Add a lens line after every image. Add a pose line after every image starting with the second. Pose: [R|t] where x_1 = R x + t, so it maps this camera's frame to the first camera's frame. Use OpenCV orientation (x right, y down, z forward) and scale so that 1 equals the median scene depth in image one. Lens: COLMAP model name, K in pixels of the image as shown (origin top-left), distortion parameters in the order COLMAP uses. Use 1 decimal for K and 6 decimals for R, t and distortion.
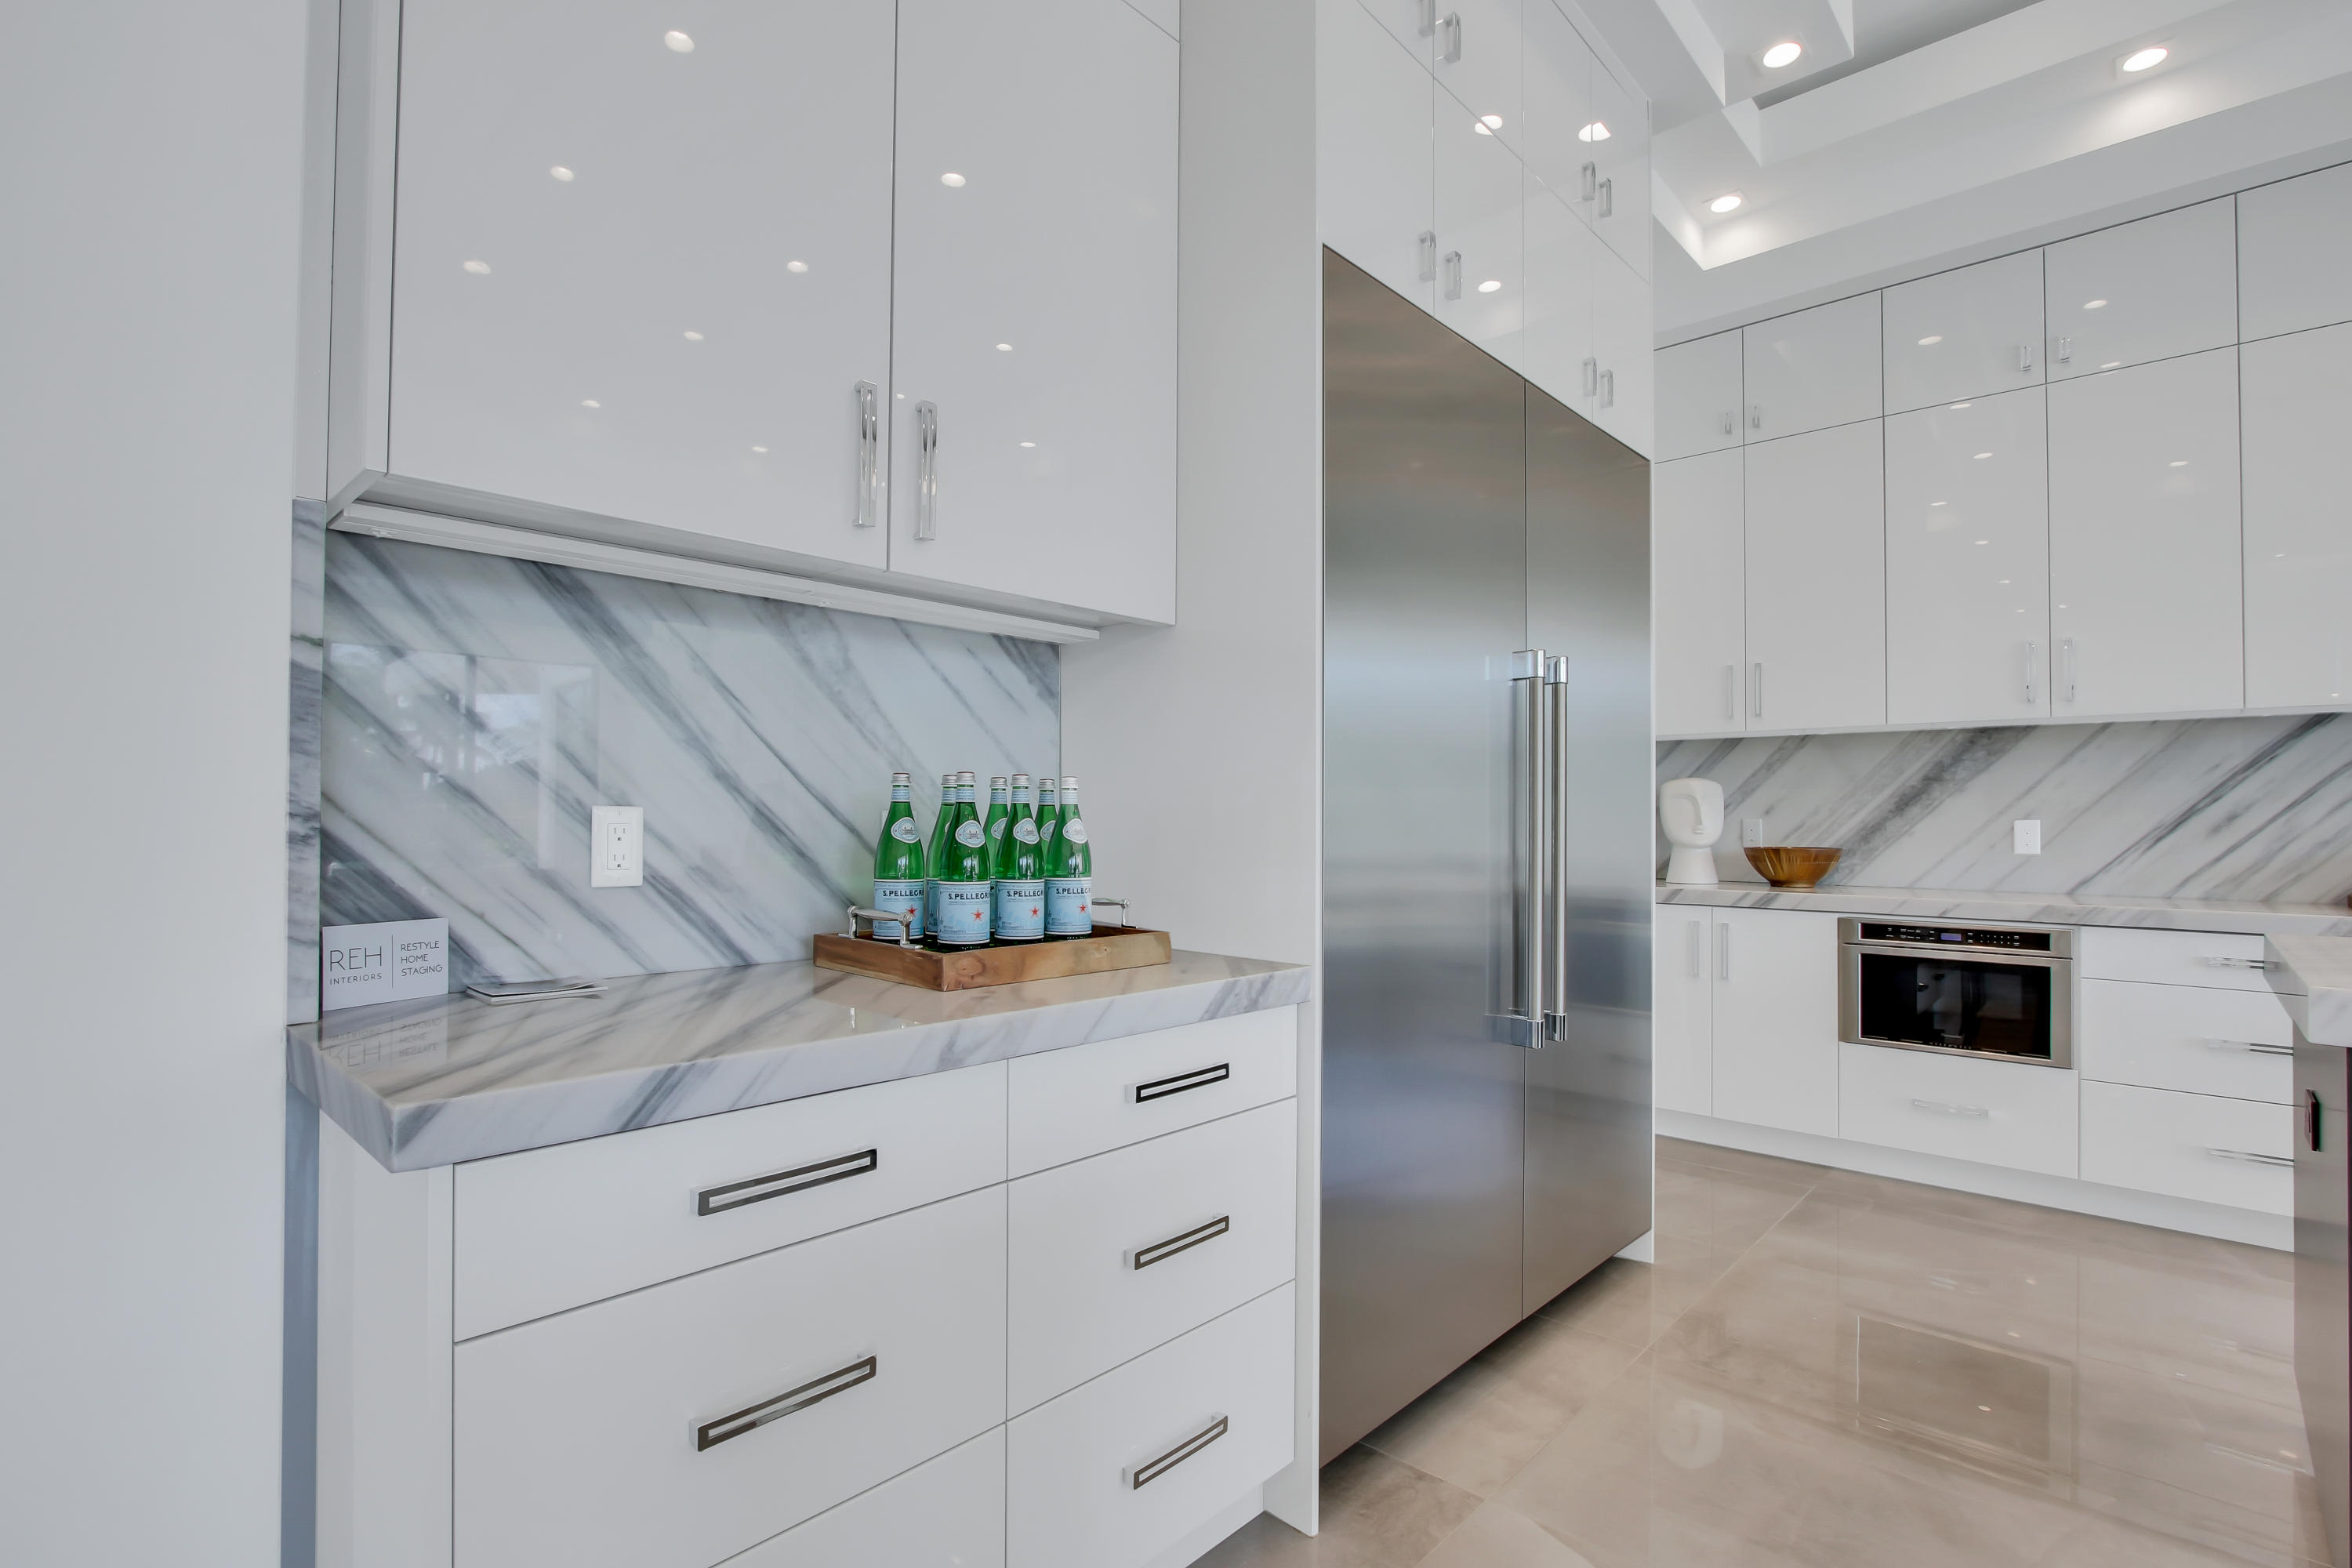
lens RADIAL K [[1101.6, 0, 1173.7], [0, 1101.6, 789.6], [0, 0, 1]] dist [-0.003234, -0.000216]
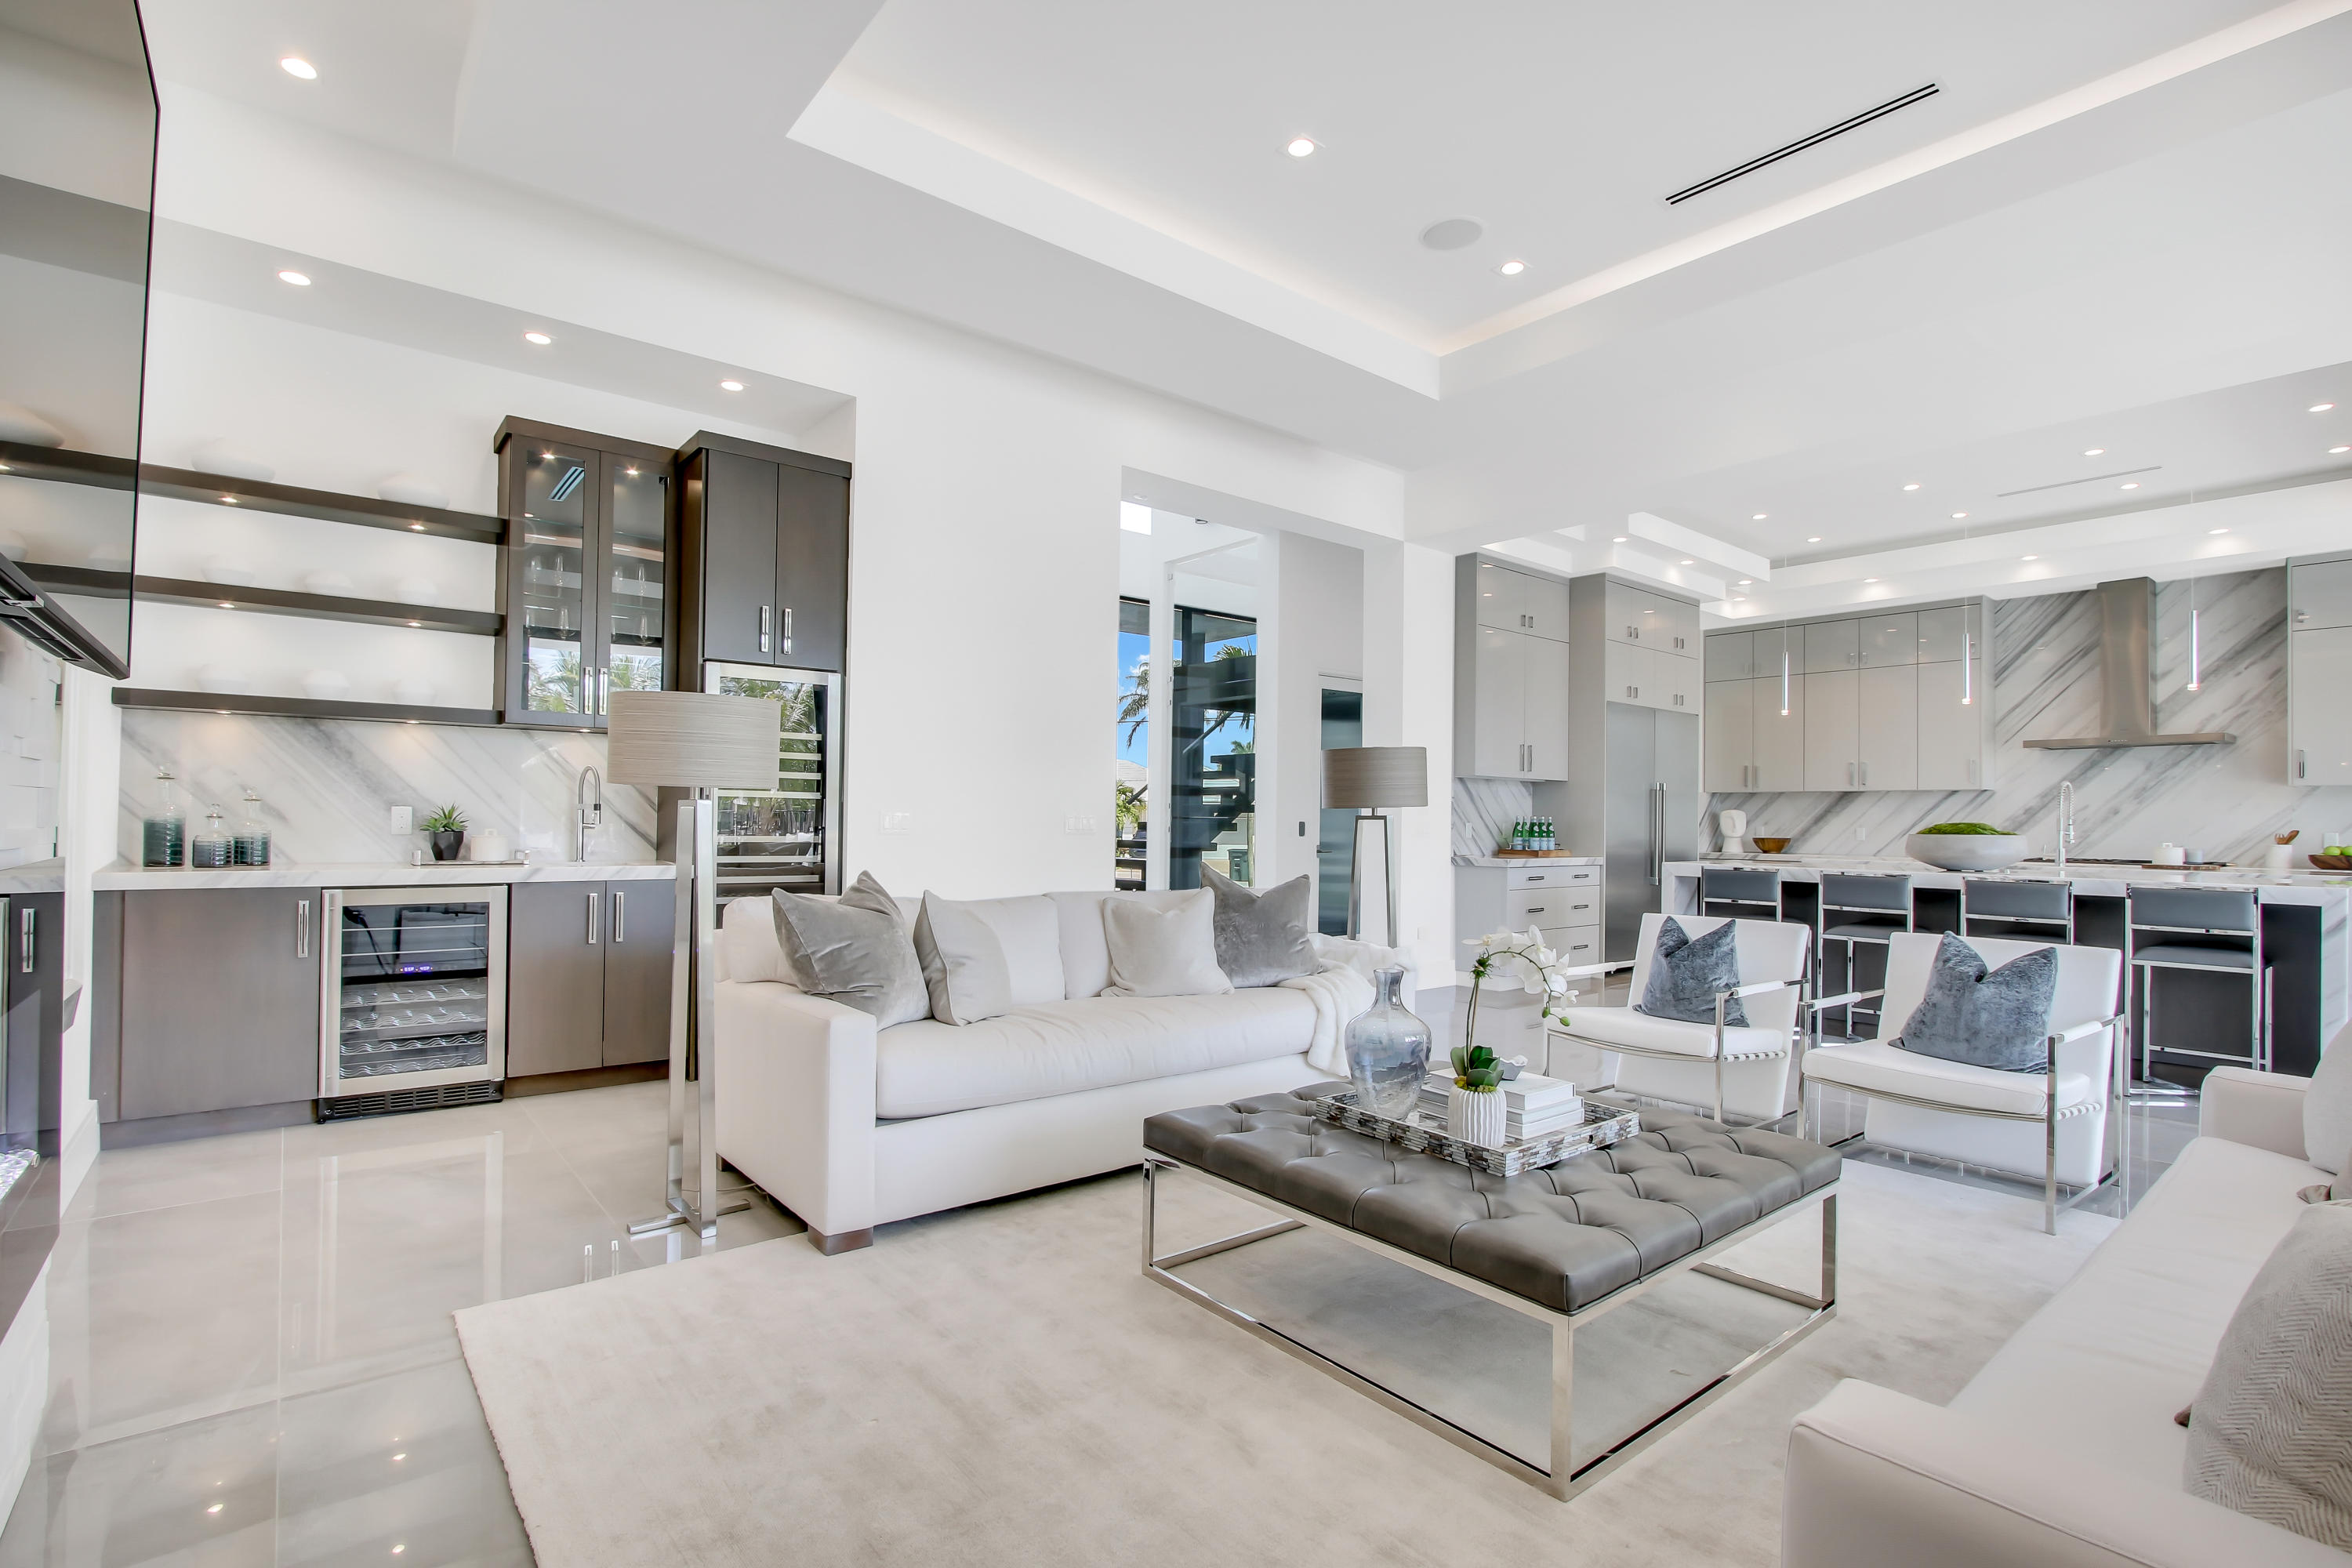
lens RADIAL K [[1101.6, 0, 1181.4], [0, 1101.6, 800.3], [0, 0, 1]] dist [-0.003234, -0.000216]
pose [[0.991872, 0.005789, -0.127110, -0.498165], [-0.004806, 0.999956, 0.008041, -0.050832], [0.127151, -0.007364, 0.991856, -1.815617]]
